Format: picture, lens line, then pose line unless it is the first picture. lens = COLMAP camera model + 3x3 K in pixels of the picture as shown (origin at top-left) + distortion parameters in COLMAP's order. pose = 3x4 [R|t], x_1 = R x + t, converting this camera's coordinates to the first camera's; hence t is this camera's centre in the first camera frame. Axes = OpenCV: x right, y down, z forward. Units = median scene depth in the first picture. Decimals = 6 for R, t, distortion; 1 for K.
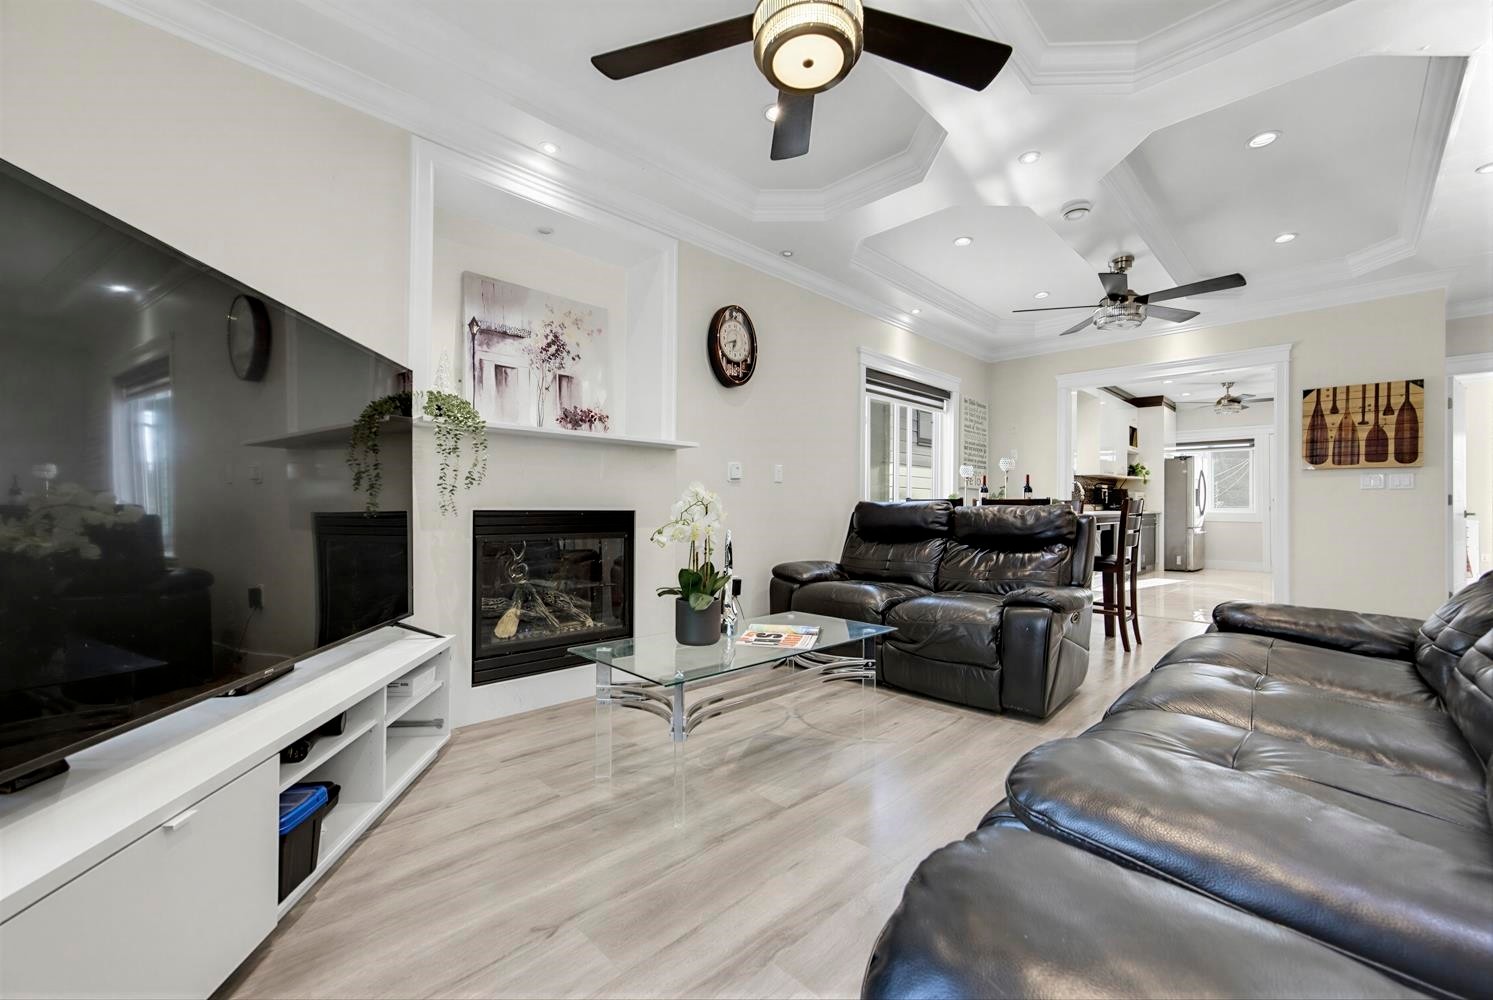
lens RADIAL K [[576.5, 0, 748.5], [0, 576.5, 508.5], [0, 0, 1]] dist [-0.016103, 0.000714]
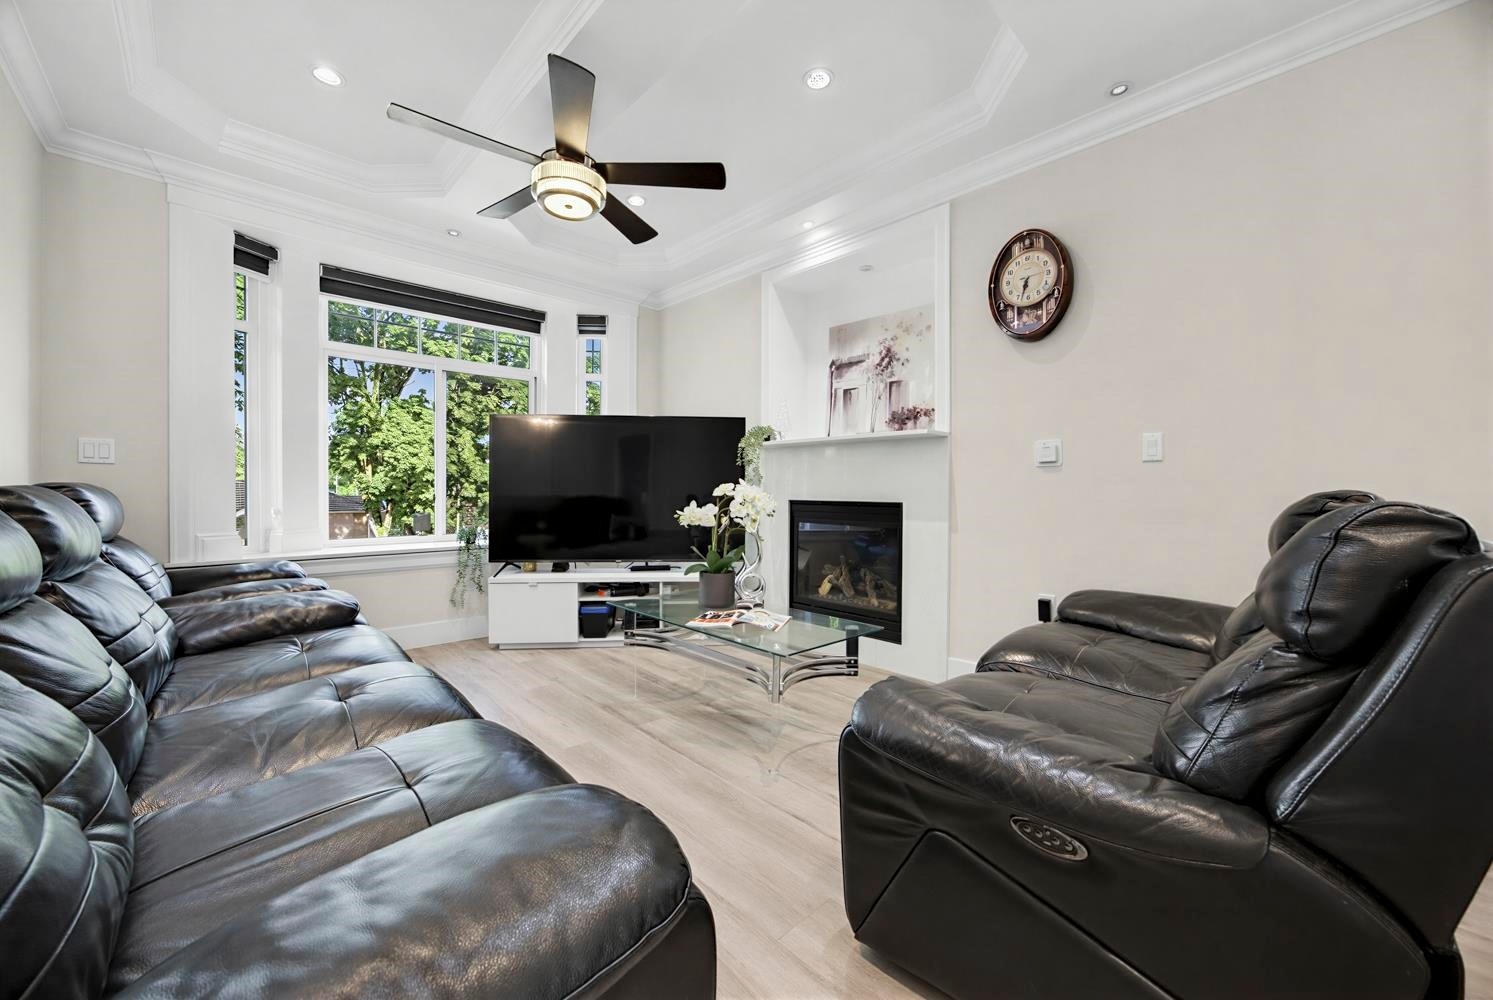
lens RADIAL K [[576.5, 0, 753.1], [0, 576.5, 491.3], [0, 0, 1]] dist [-0.016103, 0.000714]
pose [[0.008300, -0.010708, -0.999908, 0.829816], [-0.020856, 0.999723, -0.010879, 0.000217], [0.999748, 0.020944, 0.008074, 0.749889]]
